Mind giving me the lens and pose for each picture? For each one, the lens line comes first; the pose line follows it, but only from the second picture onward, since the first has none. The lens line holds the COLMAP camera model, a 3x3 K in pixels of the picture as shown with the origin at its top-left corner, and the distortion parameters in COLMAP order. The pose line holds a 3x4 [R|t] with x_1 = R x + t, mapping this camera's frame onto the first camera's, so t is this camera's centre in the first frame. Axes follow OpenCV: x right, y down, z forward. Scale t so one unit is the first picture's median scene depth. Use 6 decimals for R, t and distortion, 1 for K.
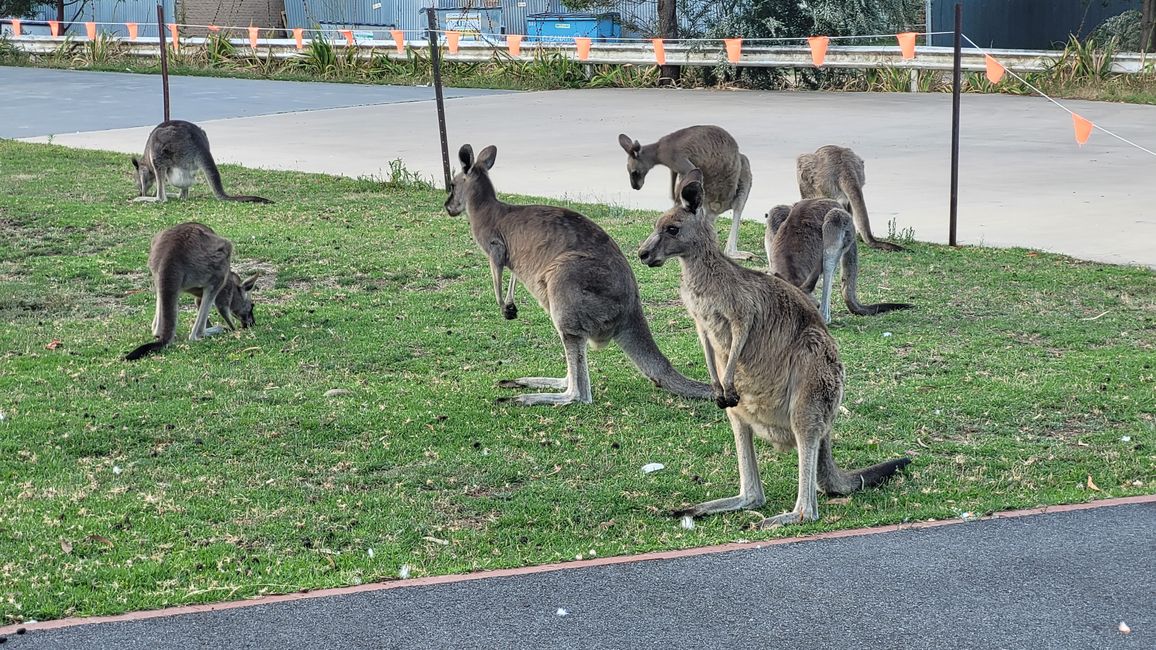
lens RADIAL K [[2529.3, 0, 578.0], [0, 2529.3, 325.0], [0, 0, 1]] dist [-0.180683, 3.289183]
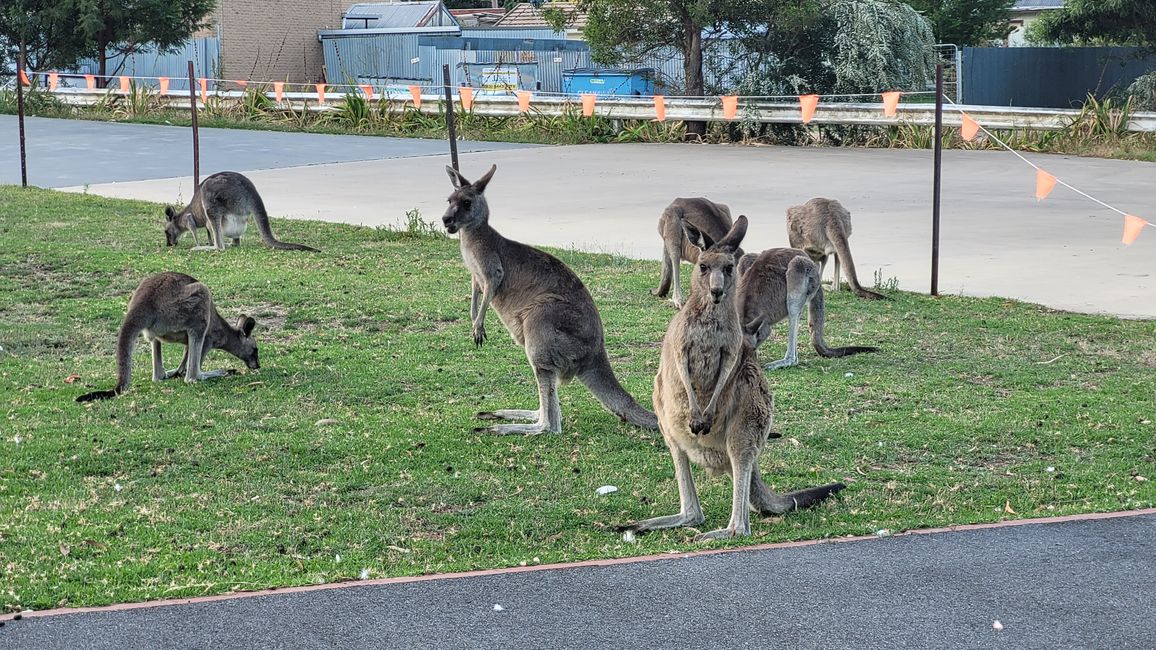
lens RADIAL K [[2529.3, 0, 578.0], [0, 2529.3, 325.0], [0, 0, 1]] dist [-0.180683, 3.289183]
pose [[0.999822, 0.007752, -0.017209, 0.019229], [-0.008119, 0.999739, -0.021353, 0.004700], [0.017039, 0.021488, 0.999624, -0.051320]]
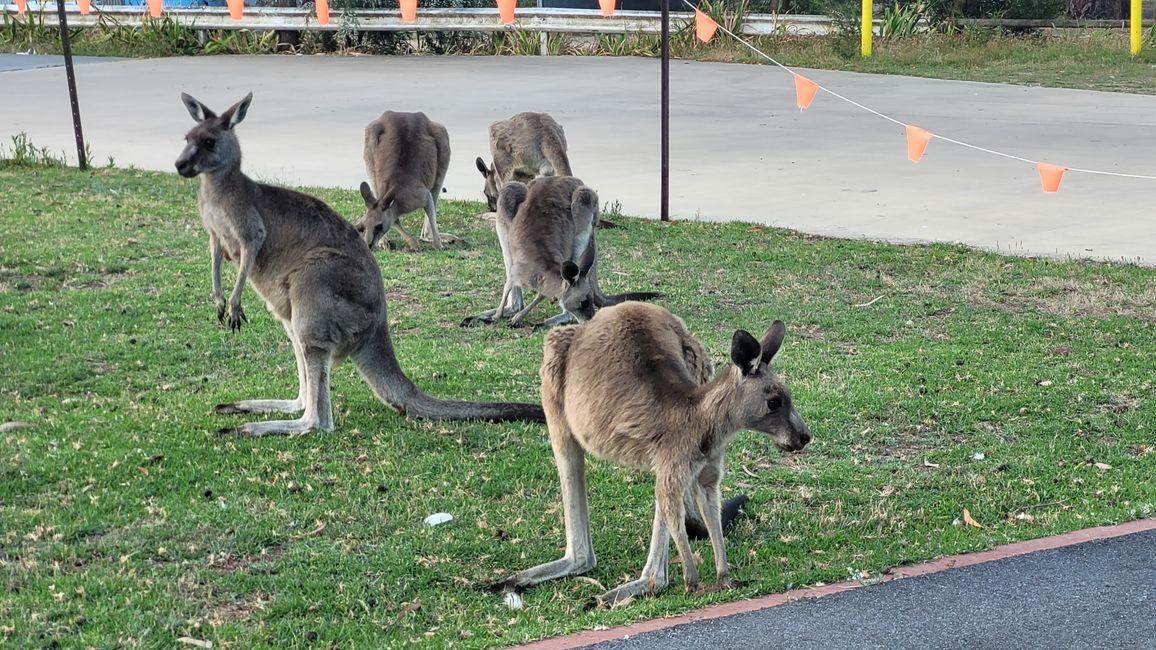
lens RADIAL K [[2531.9, 0, 549.7], [0, 2531.9, 323.2], [0, 0, 1]] dist [-0.172239, 3.518548]
pose [[0.988576, -0.025364, 0.148573, -0.028861], [0.023561, 0.999626, 0.013884, -0.008539], [-0.148870, -0.010224, 0.988804, 0.111396]]
